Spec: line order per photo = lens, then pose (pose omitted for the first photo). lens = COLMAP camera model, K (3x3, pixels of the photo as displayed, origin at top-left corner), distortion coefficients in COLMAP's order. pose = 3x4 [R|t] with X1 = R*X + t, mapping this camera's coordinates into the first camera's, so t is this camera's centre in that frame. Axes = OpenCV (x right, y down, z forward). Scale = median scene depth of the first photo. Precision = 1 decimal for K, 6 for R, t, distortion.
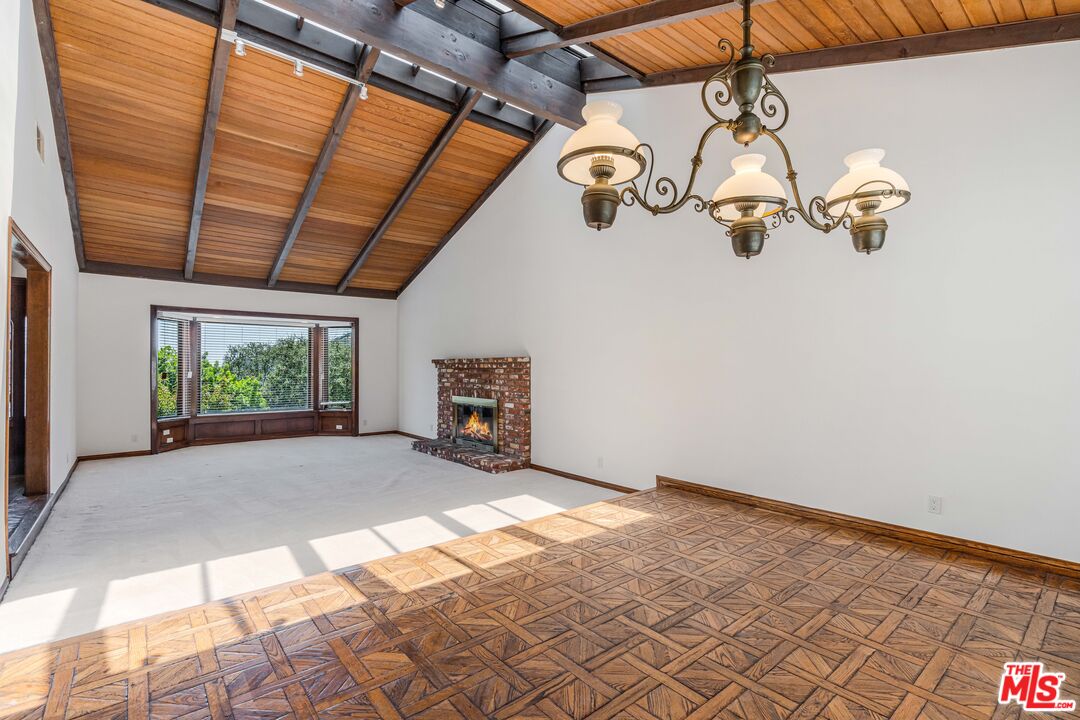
lens RADIAL K [[505.6, 0, 540.2], [0, 505.6, 362.4], [0, 0, 1]] dist [-0.001292, -0.000110]
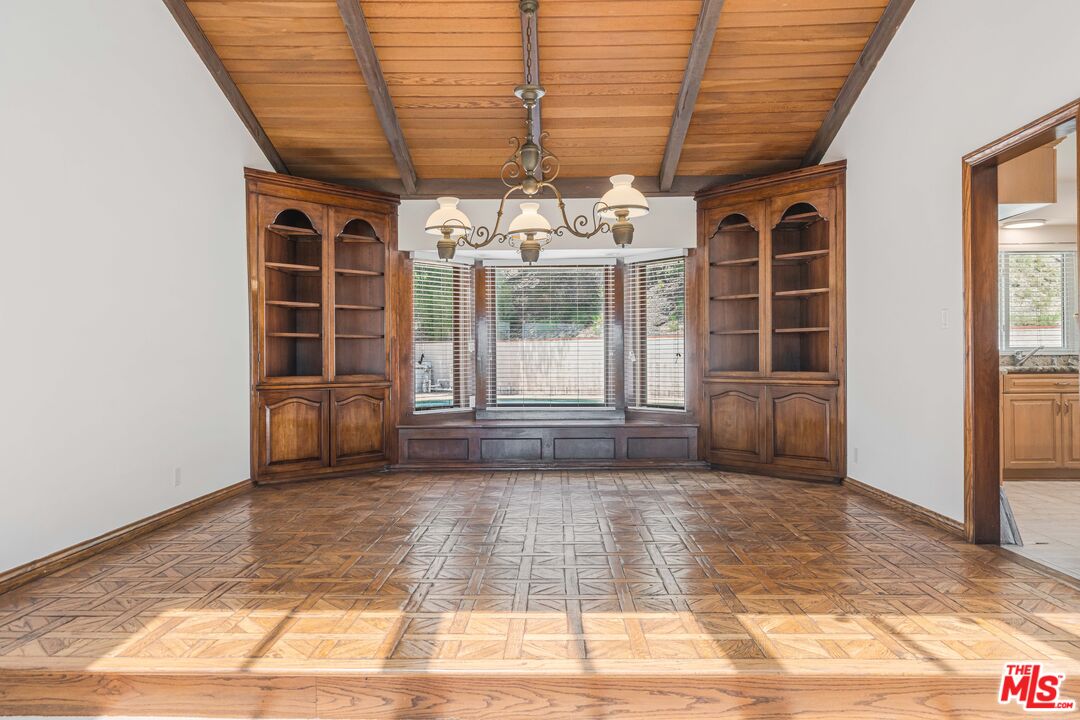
lens RADIAL K [[710.5, 0, 543.1], [0, 710.5, 360.6], [0, 0, 1]] dist [-0.001300, 0.000009]
pose [[-0.758807, 0.005144, 0.651295, -0.312313], [0.002553, 0.999985, -0.004924, 0.032115], [-0.651310, -0.002074, -0.758809, 0.762598]]
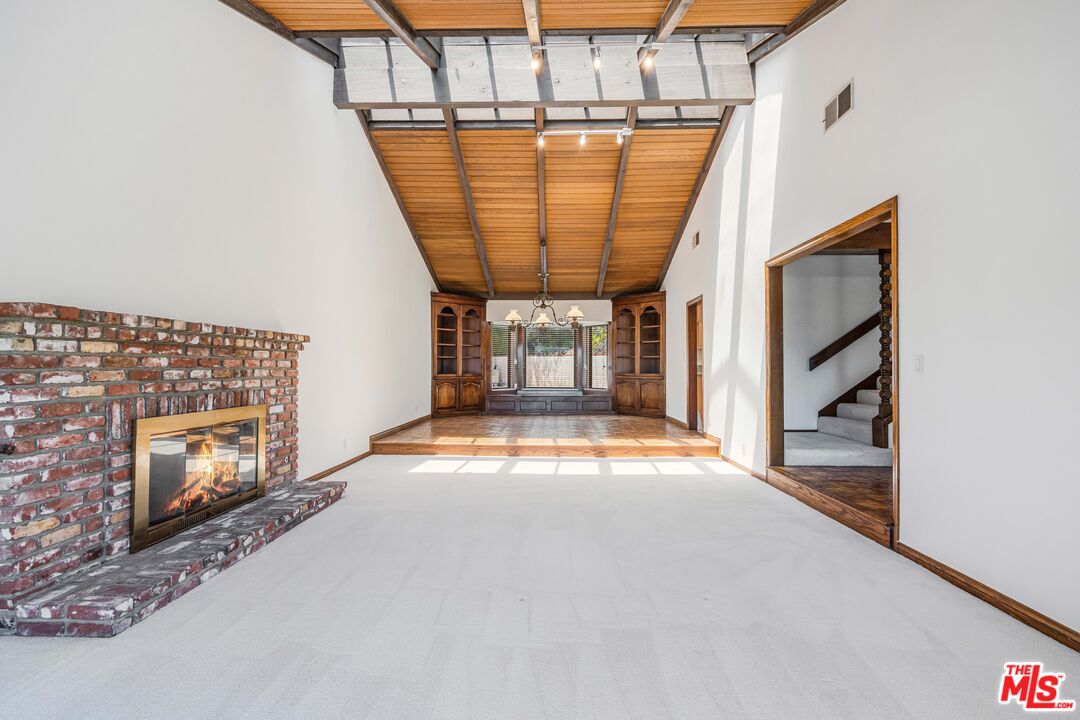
lens RADIAL K [[505.6, 0, 540.2], [0, 505.6, 362.4], [0, 0, 1]] dist [-0.001292, -0.000110]
pose [[-0.752320, 0.006245, 0.658768, -0.692104], [-0.005373, 0.999864, -0.015614, 0.033616], [-0.658776, -0.015287, -0.752184, 1.213011]]
